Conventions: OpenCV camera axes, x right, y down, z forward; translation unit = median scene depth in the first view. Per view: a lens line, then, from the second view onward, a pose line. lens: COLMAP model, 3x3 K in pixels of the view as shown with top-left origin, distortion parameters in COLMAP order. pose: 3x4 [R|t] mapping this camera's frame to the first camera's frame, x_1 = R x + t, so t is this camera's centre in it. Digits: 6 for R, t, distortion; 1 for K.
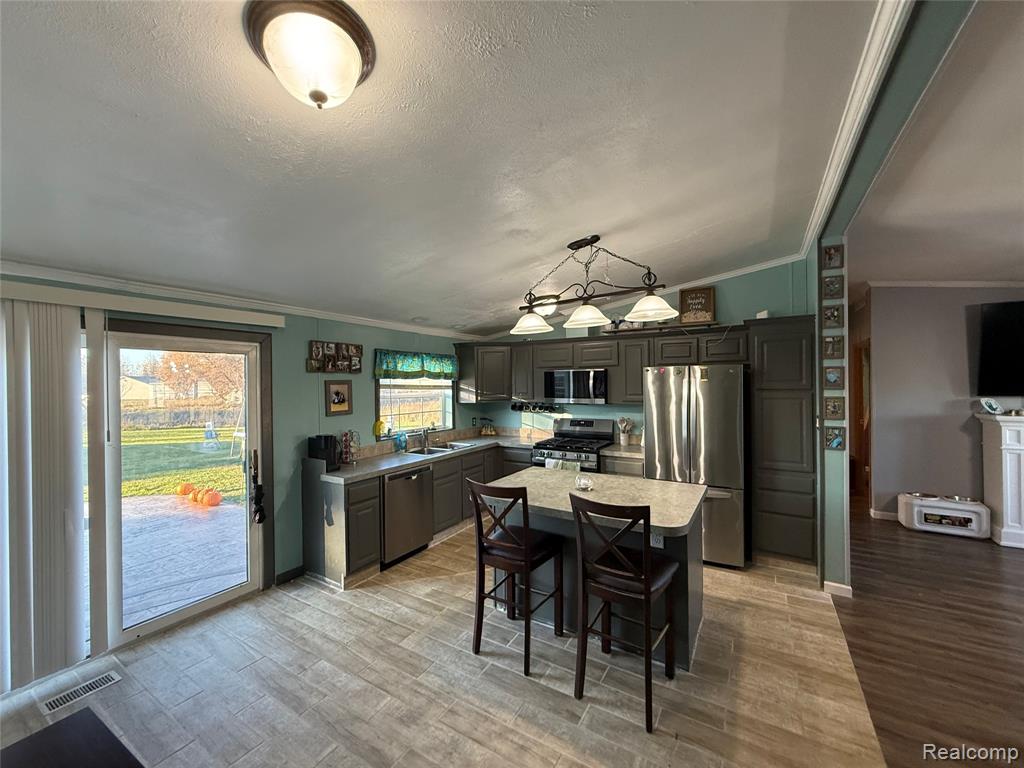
lens RADIAL K [[405.1, 0, 508.5], [0, 405.1, 384.9], [0, 0, 1]] dist [-0.001207, -0.000041]
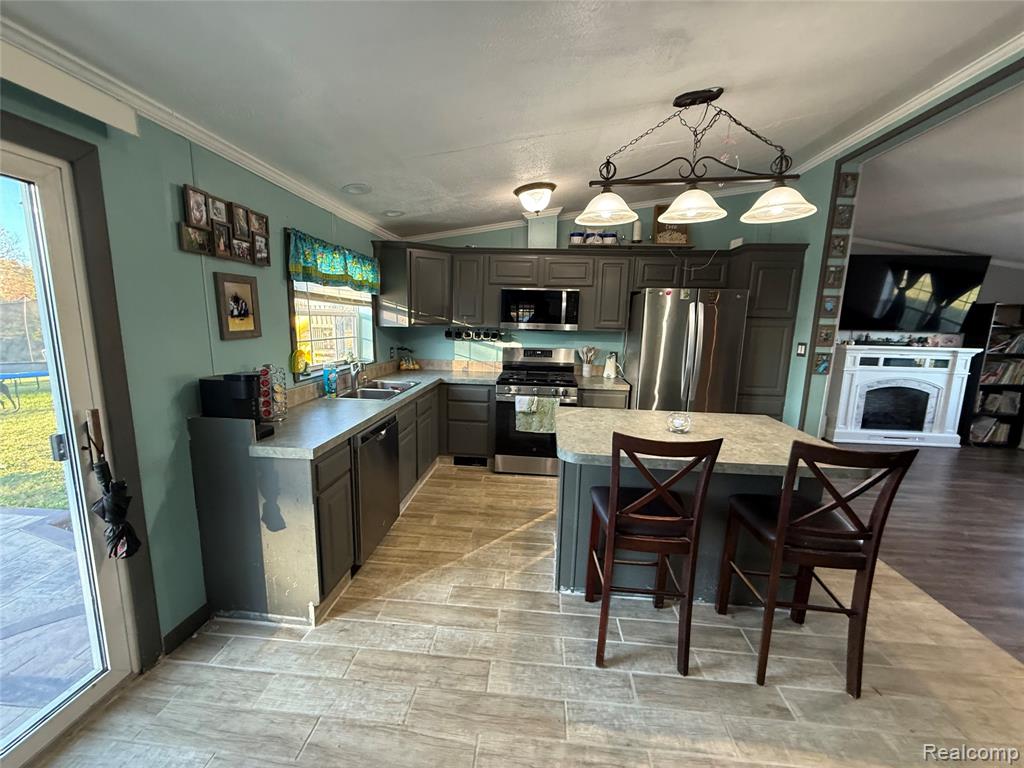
lens RADIAL K [[405.1, 0, 507.3], [0, 405.1, 385.0], [0, 0, 1]] dist [-0.001207, -0.000041]
pose [[0.894765, -0.039541, 0.444784, -0.363031], [-0.032820, 0.987554, 0.153817, 0.042239], [-0.445330, -0.152228, 0.882331, 0.350513]]
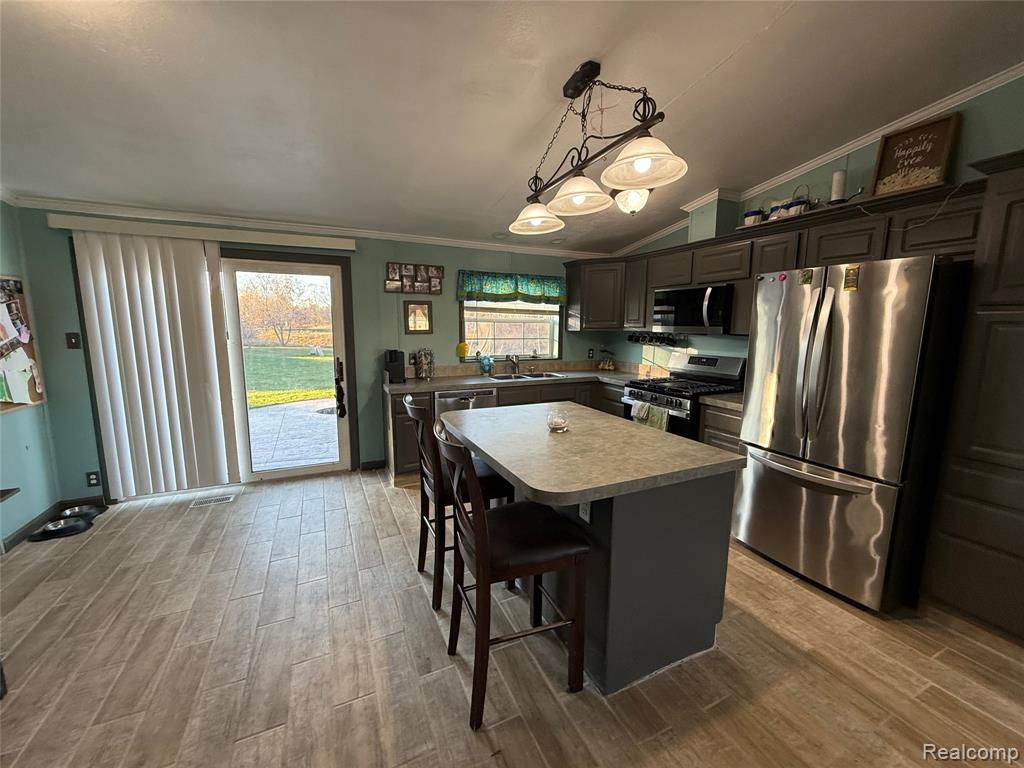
lens RADIAL K [[405.1, 0, 510.0], [0, 405.1, 384.0], [0, 0, 1]] dist [-0.001207, -0.000041]
pose [[0.834703, 0.097461, -0.542008, 0.402495], [-0.019052, 0.988737, 0.148448, 0.044567], [0.550371, -0.113583, 0.827158, 0.246619]]
